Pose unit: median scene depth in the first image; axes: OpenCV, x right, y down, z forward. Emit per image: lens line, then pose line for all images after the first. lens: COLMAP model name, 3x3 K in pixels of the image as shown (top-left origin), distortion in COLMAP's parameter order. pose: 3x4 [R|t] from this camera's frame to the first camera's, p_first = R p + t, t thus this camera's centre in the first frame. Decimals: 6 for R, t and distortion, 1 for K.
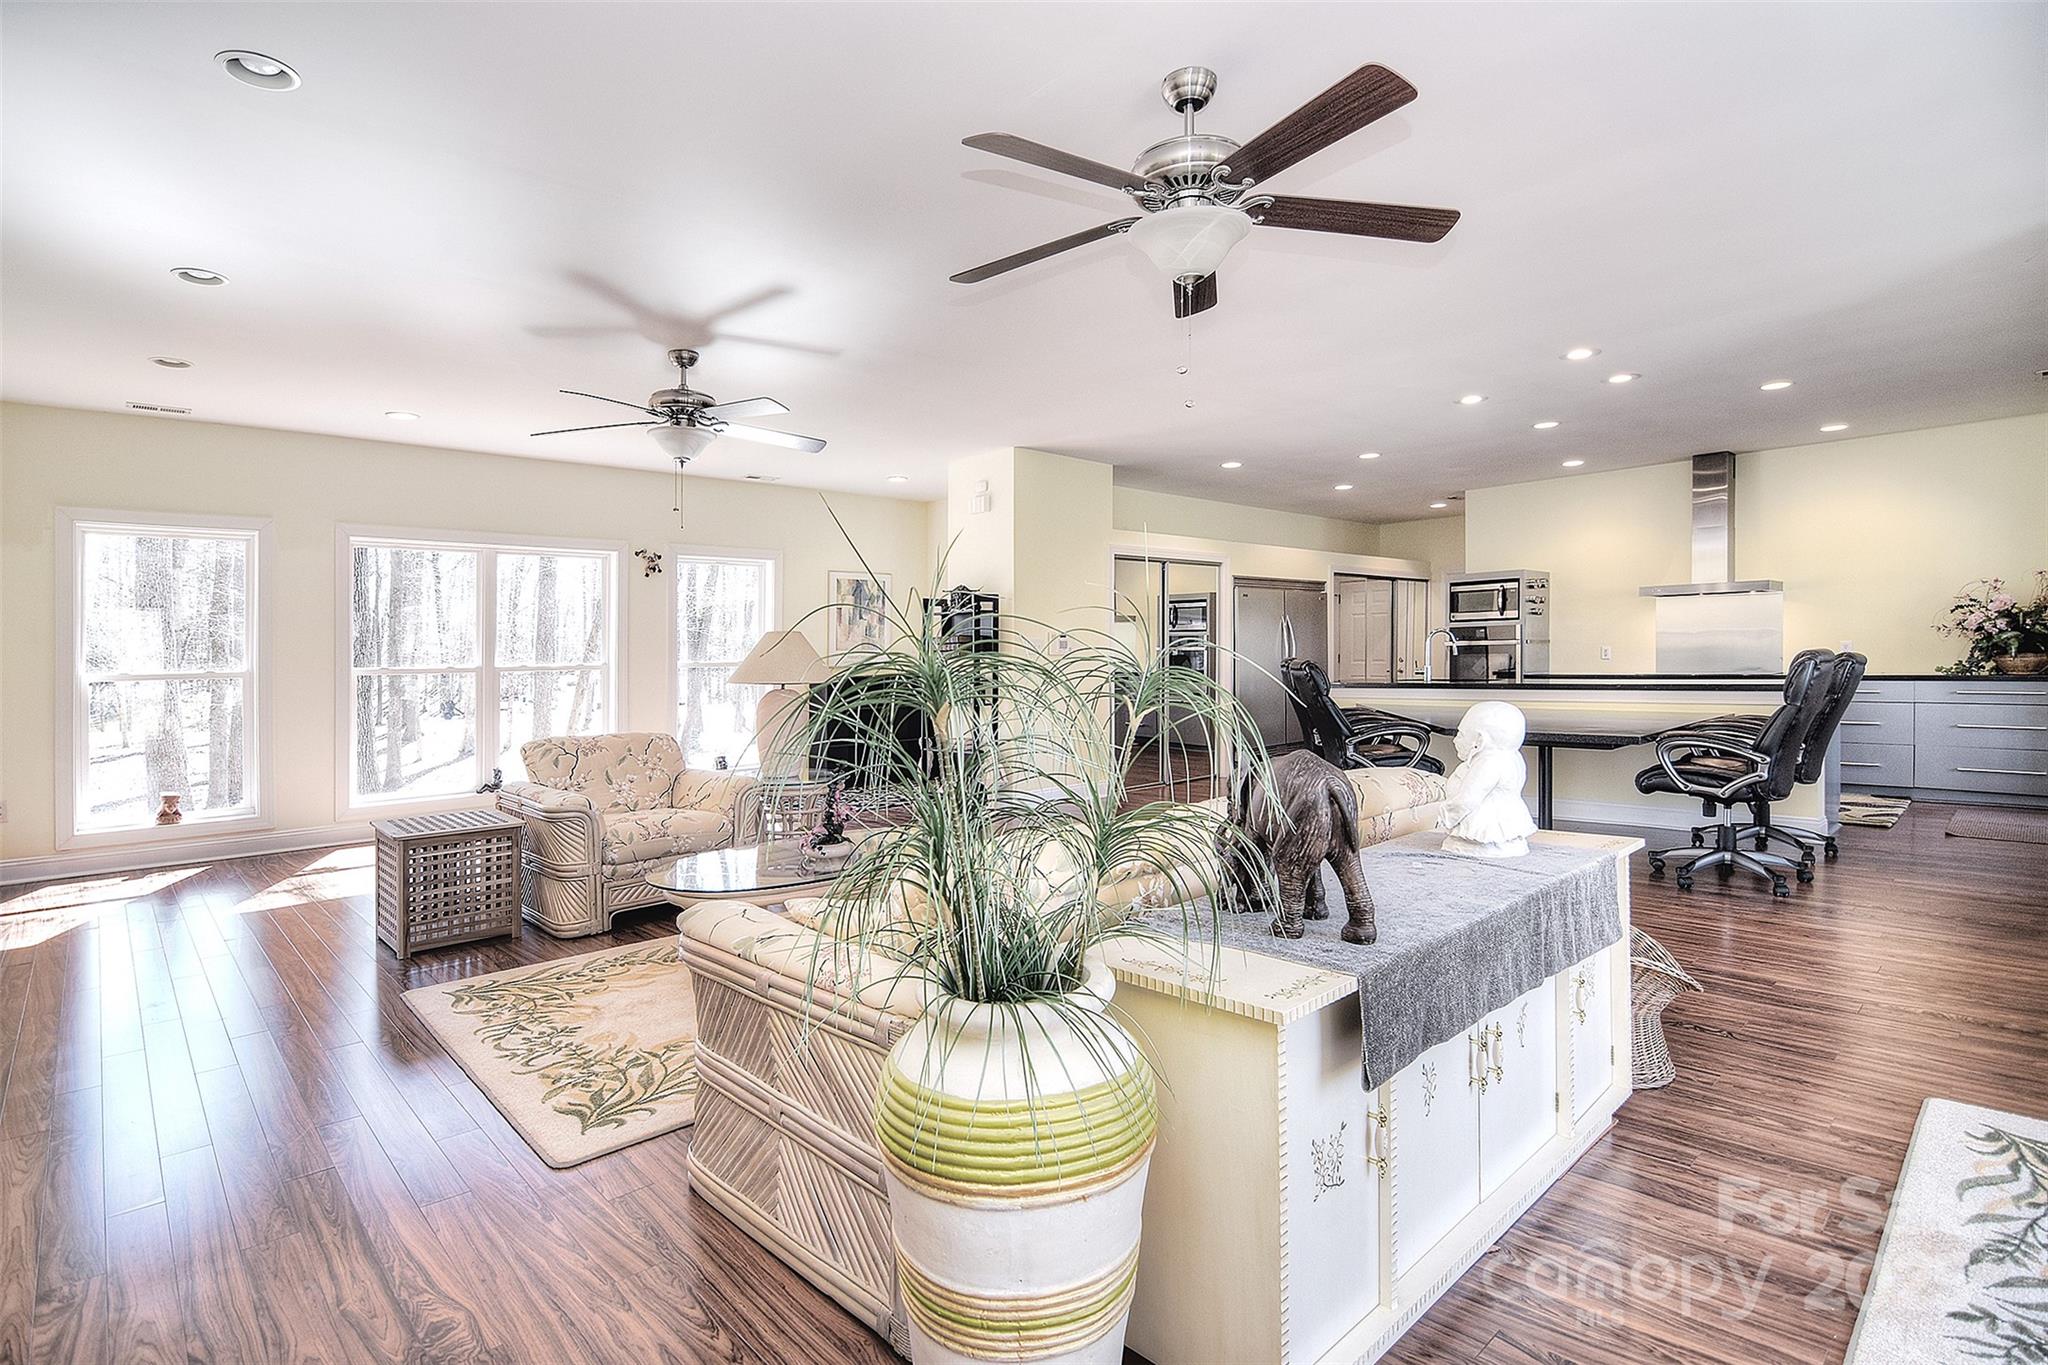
lens RADIAL K [[993.8, 0, 1009.7], [0, 993.8, 675.5], [0, 0, 1]] dist [-0.009882, -0.005574]
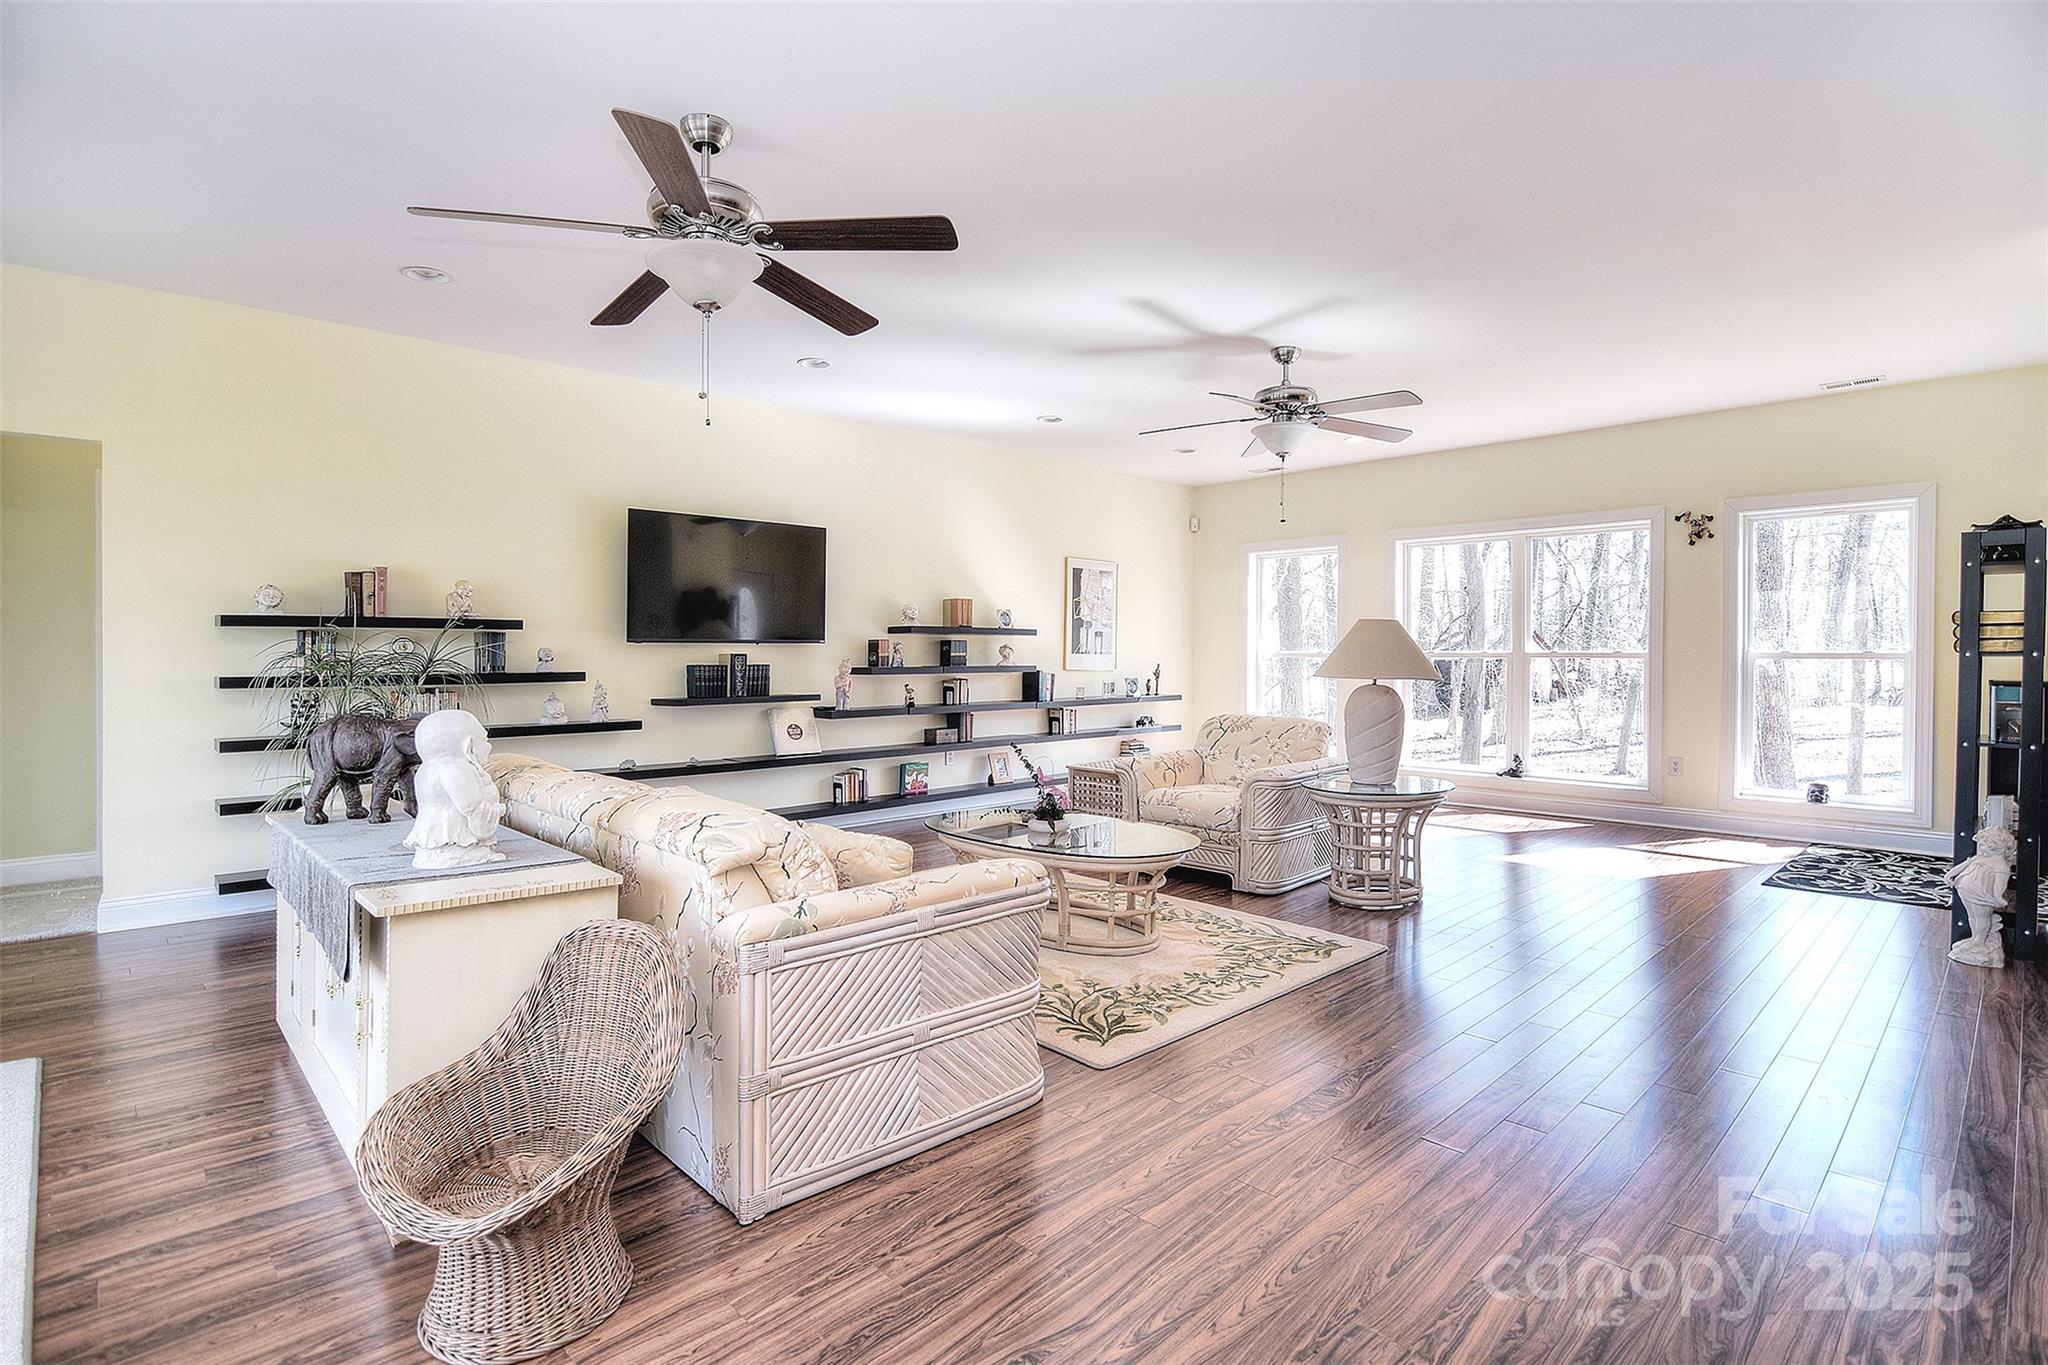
lens RADIAL K [[993.8, 0, 1032.8], [0, 993.8, 653.1], [0, 0, 1]] dist [-0.009882, -0.005574]
pose [[0.031166, 0.017444, -0.999362, 0.473457], [-0.015700, 0.999733, 0.016961, -0.018805], [0.999391, 0.015161, 0.031432, 0.493791]]
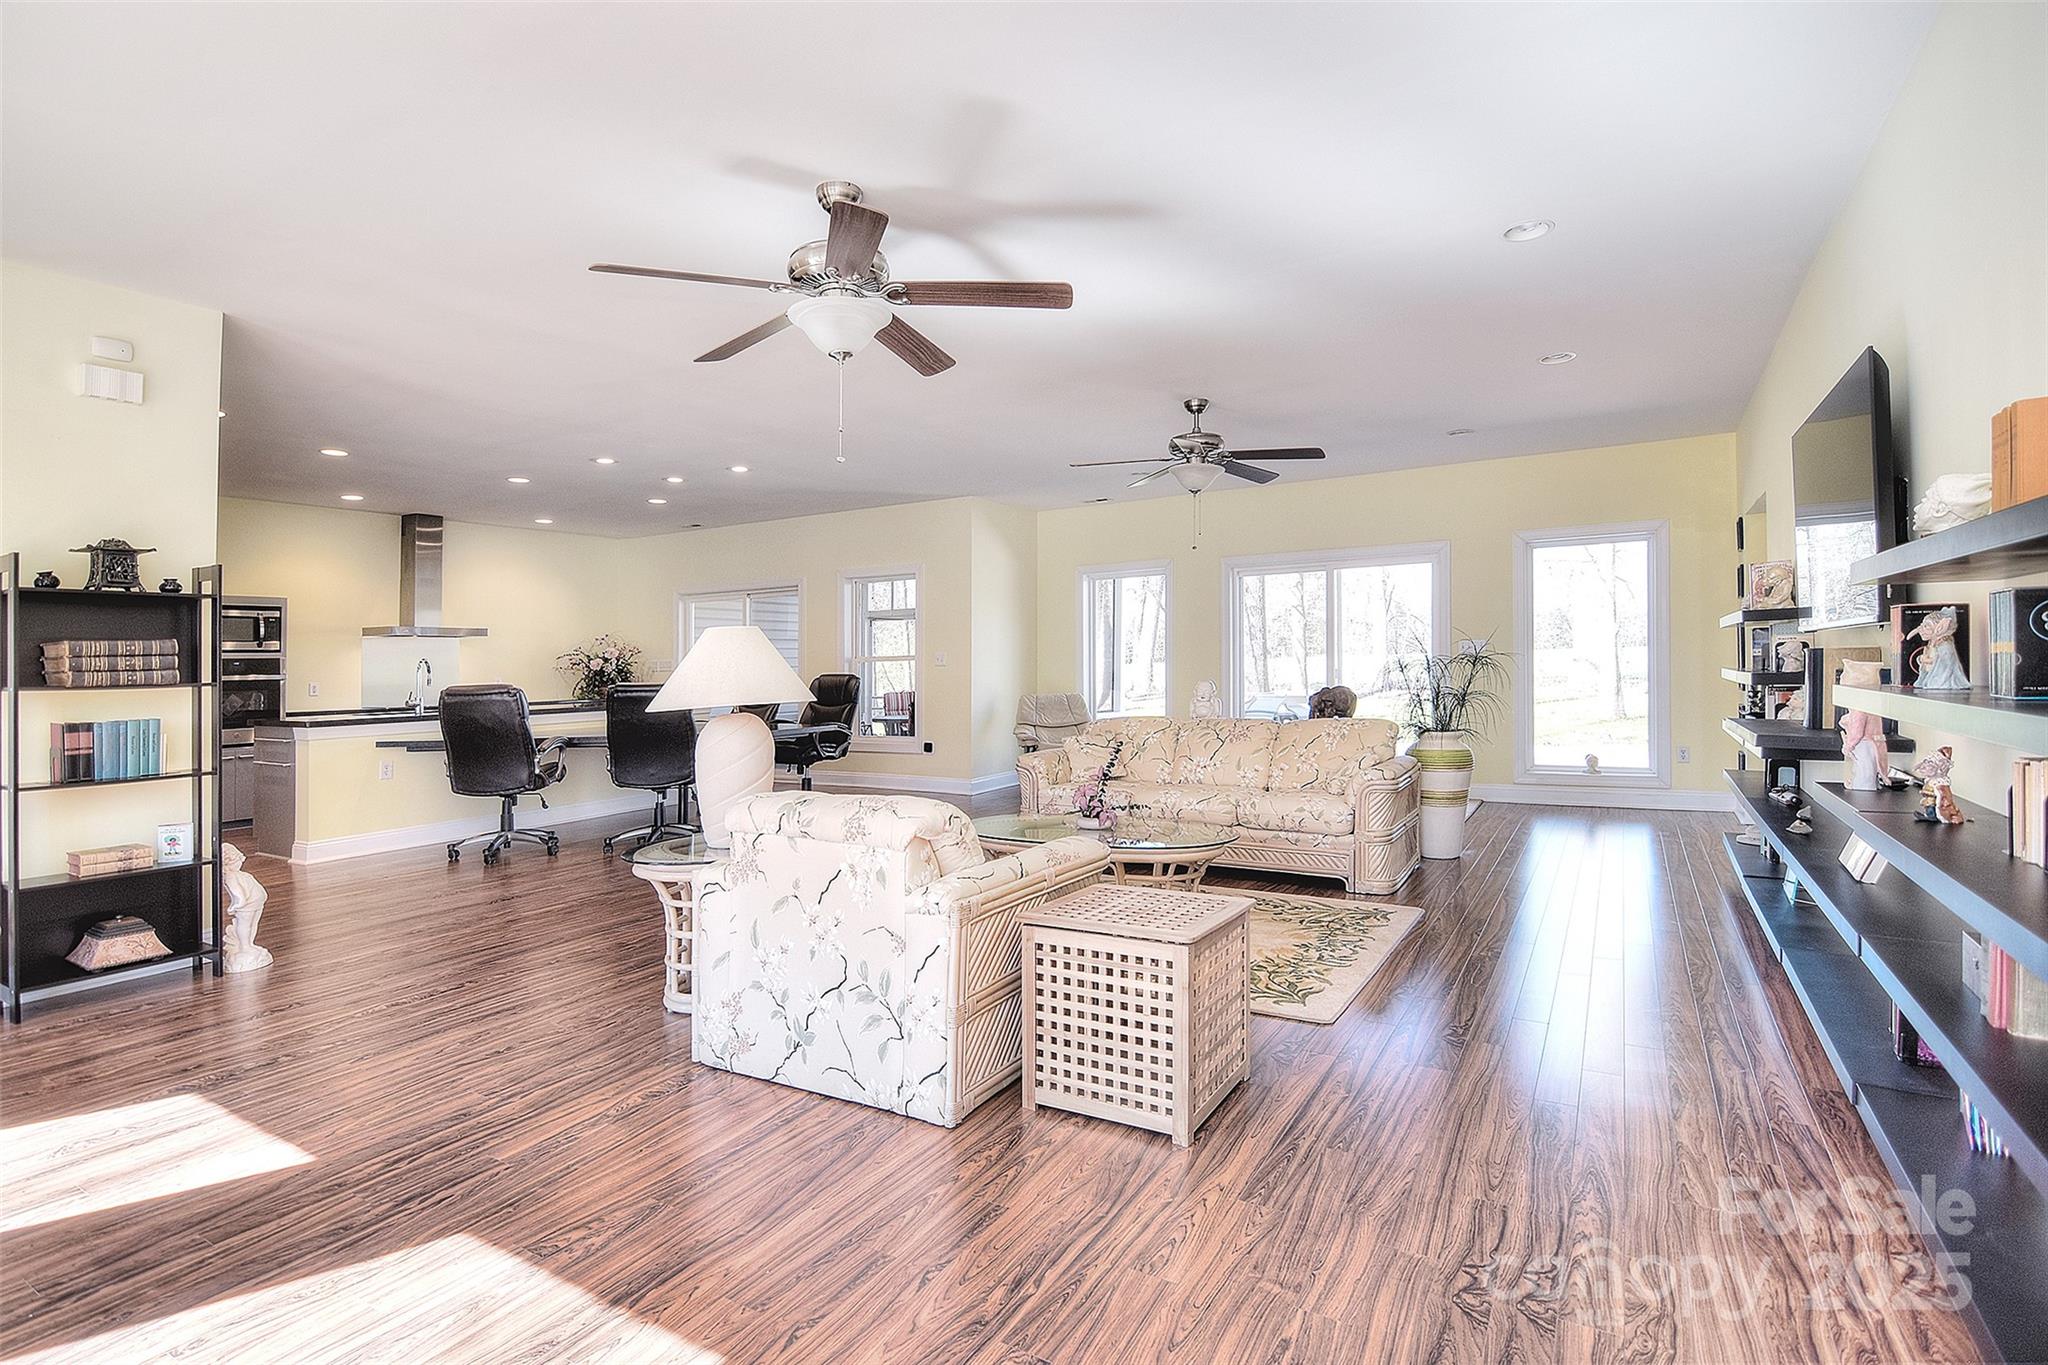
lens RADIAL K [[993.8, 0, 1041.4], [0, 993.8, 639.1], [0, 0, 1]] dist [-0.009882, -0.005574]
pose [[-0.289286, 0.049891, 0.955942, -0.673014], [0.043534, 0.998293, -0.038927, -0.002421], [-0.956252, 0.030355, -0.290964, 0.709707]]
